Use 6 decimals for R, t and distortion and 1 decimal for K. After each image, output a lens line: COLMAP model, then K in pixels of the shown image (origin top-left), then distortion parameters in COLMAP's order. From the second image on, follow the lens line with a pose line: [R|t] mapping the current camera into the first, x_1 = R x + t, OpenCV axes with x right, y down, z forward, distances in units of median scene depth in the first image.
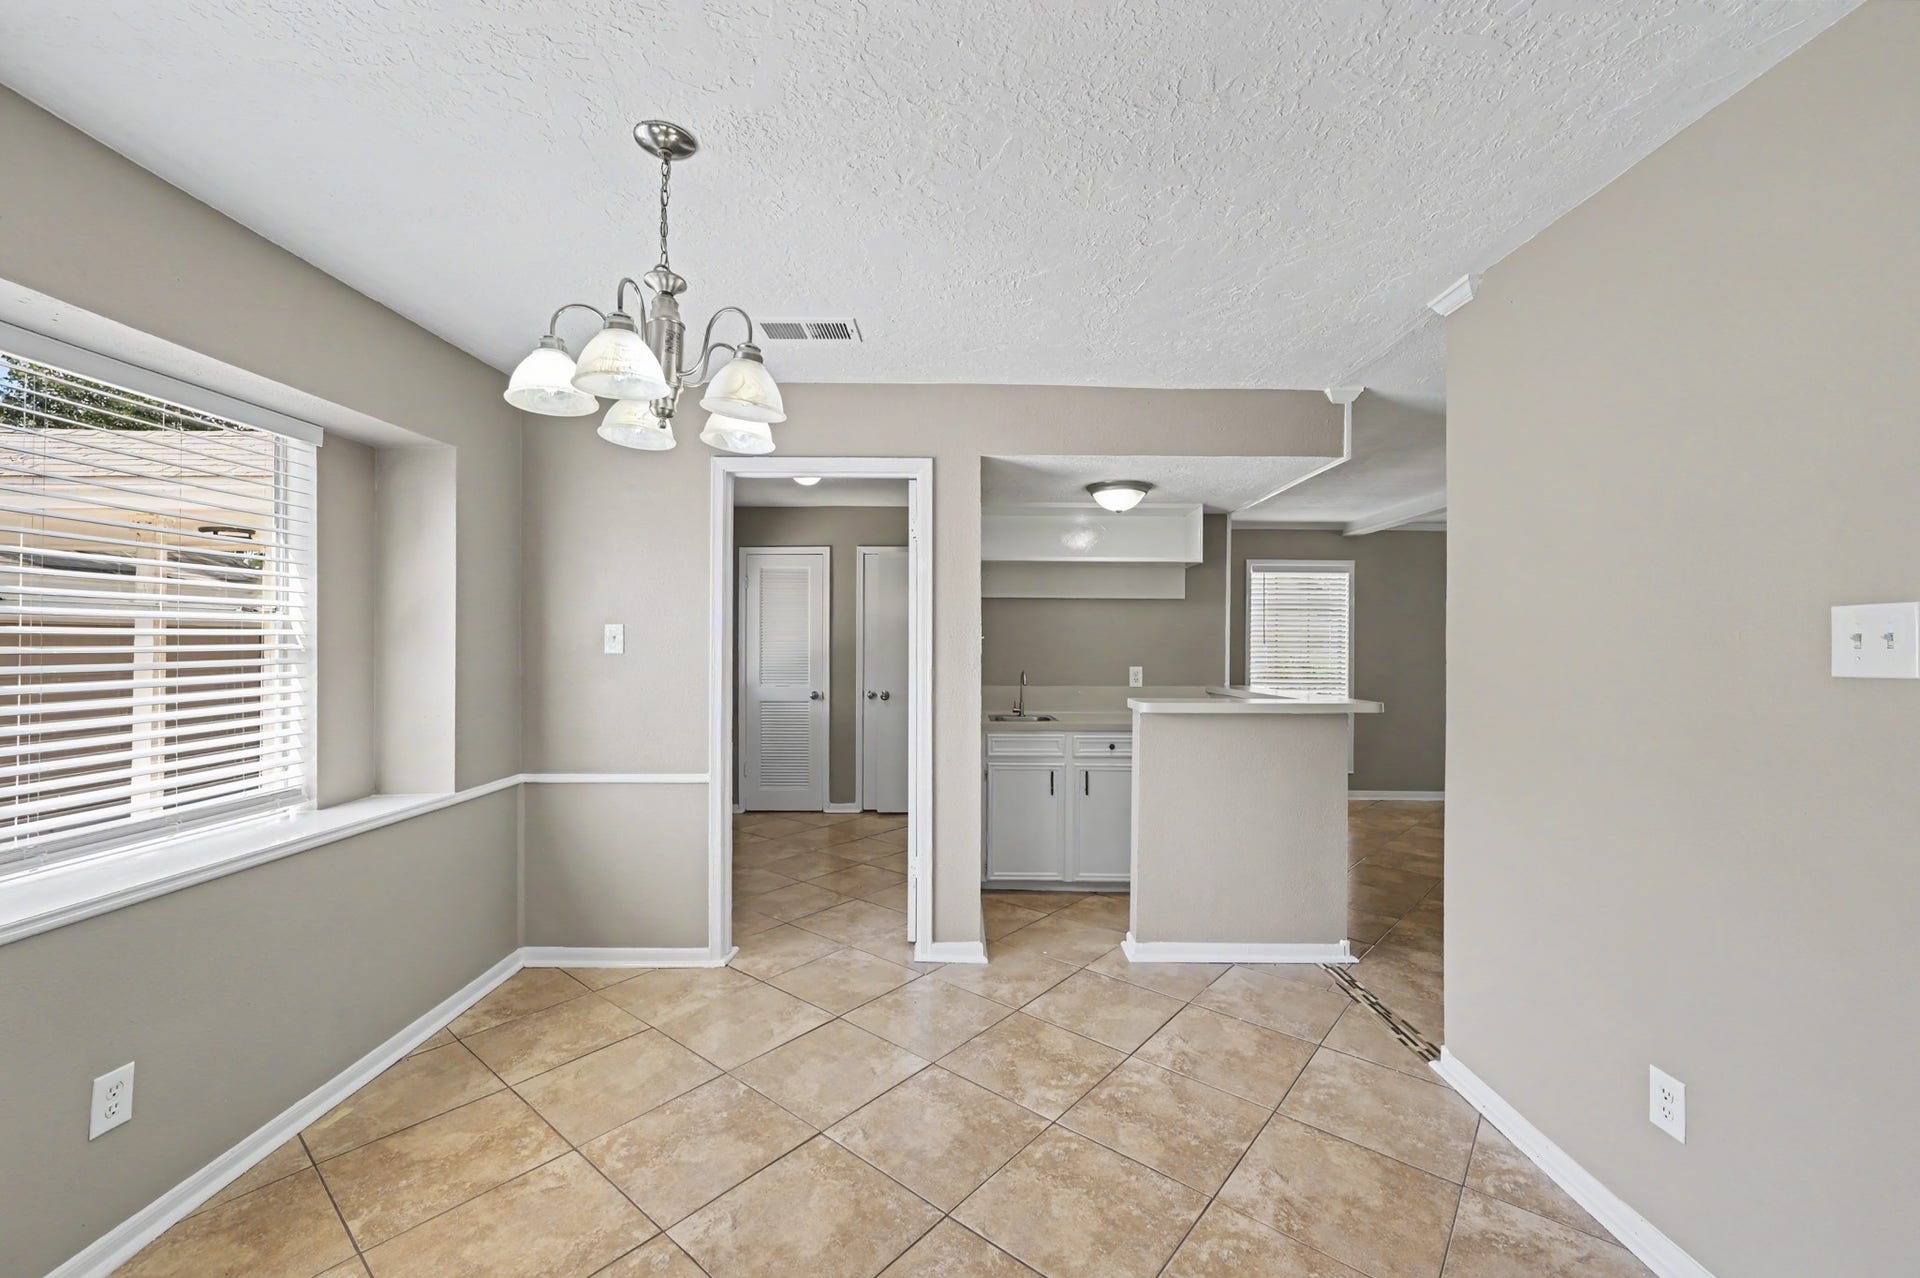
lens RADIAL K [[779.3, 0, 962.8], [0, 779.3, 639.5], [0, 0, 1]] dist [0.002528, -0.000098]
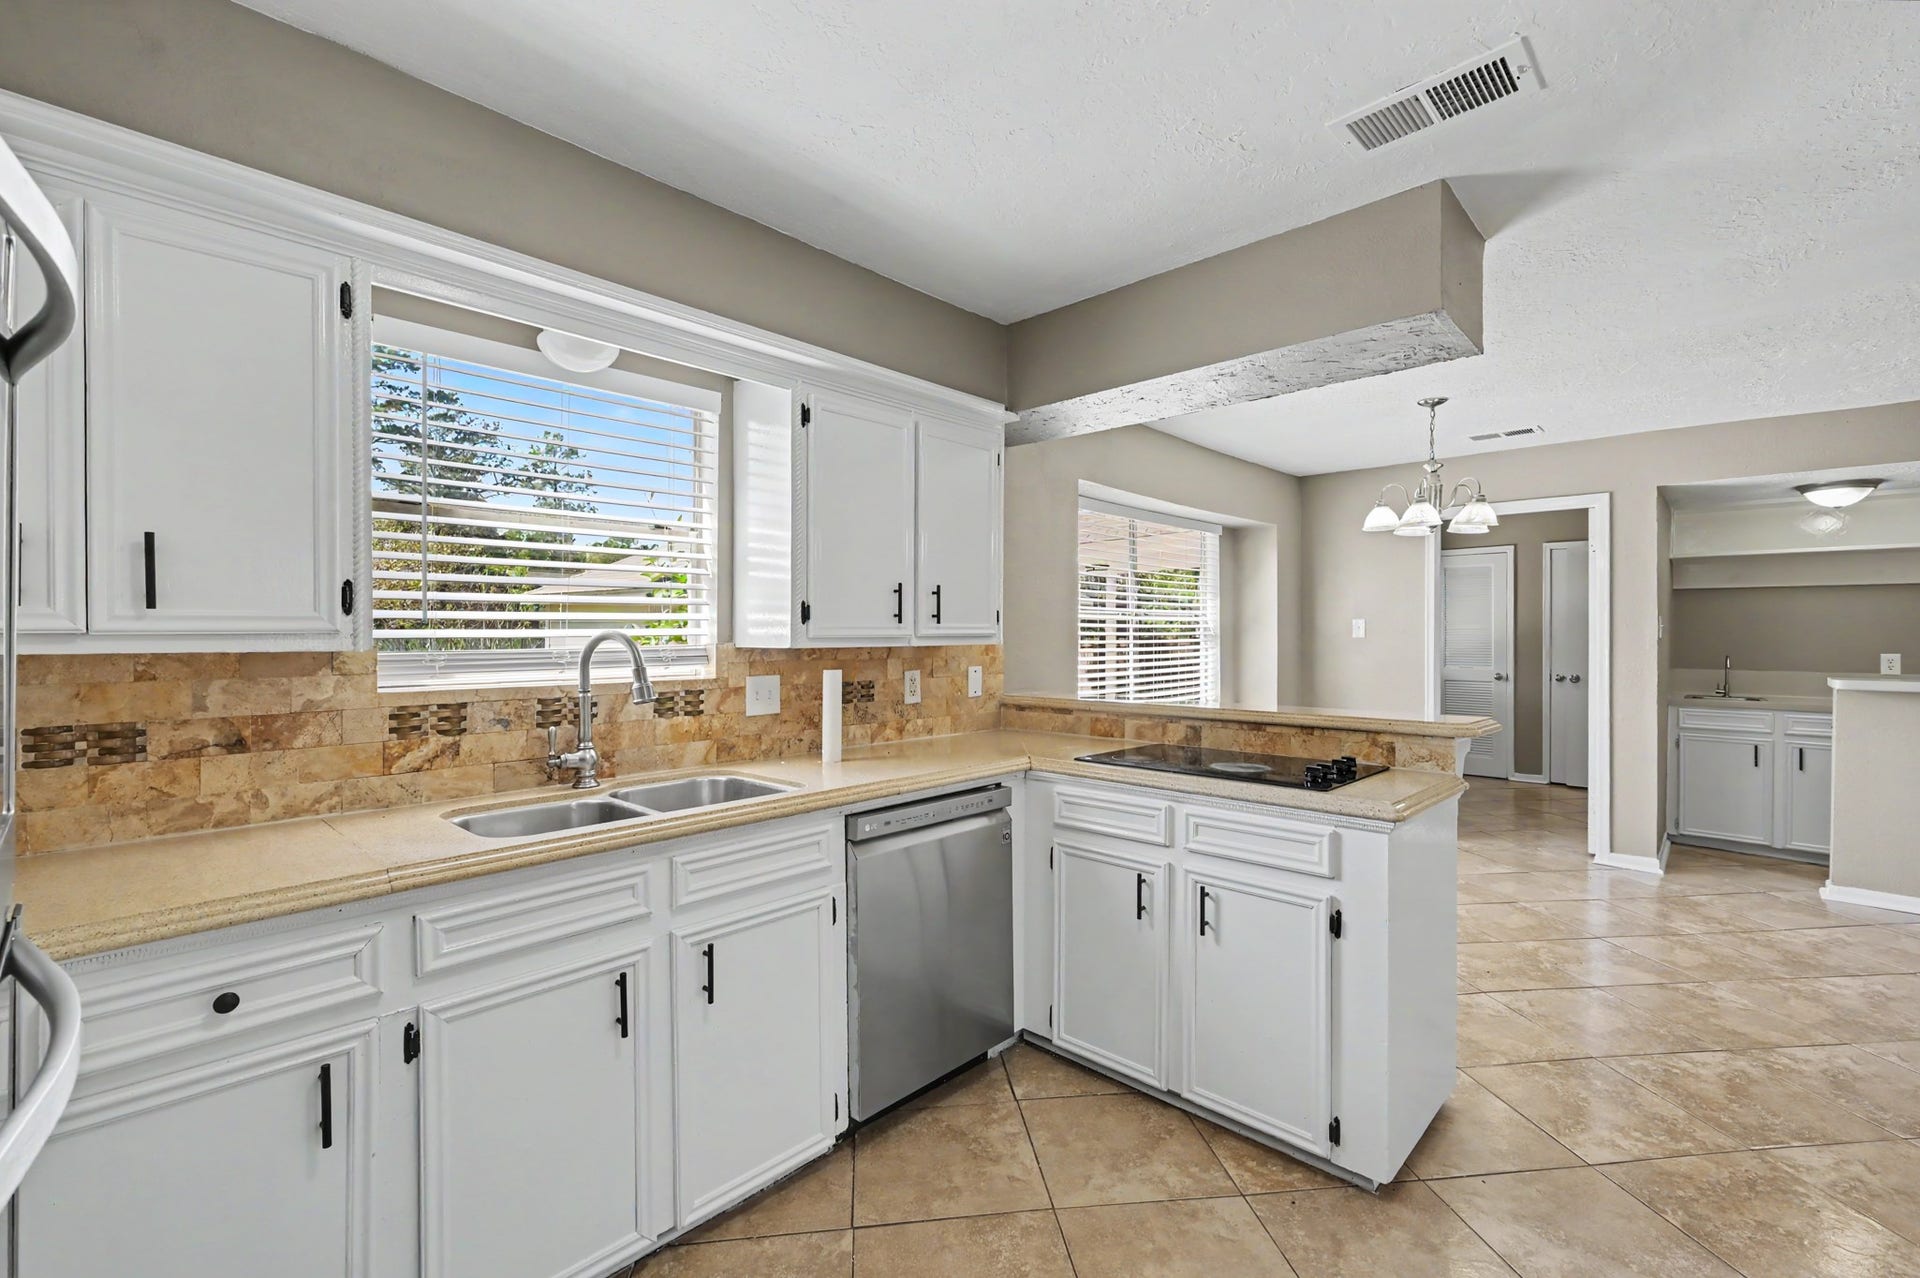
lens RADIAL K [[824.8, 0, 955.1], [0, 824.8, 632.3], [0, 0, 1]] dist [0.000960, 0.000265]
pose [[0.726376, -0.001376, -0.687296, 0.099138], [0.005237, 0.999980, 0.003532, -0.002518], [0.687277, -0.006165, 0.726369, -0.672387]]
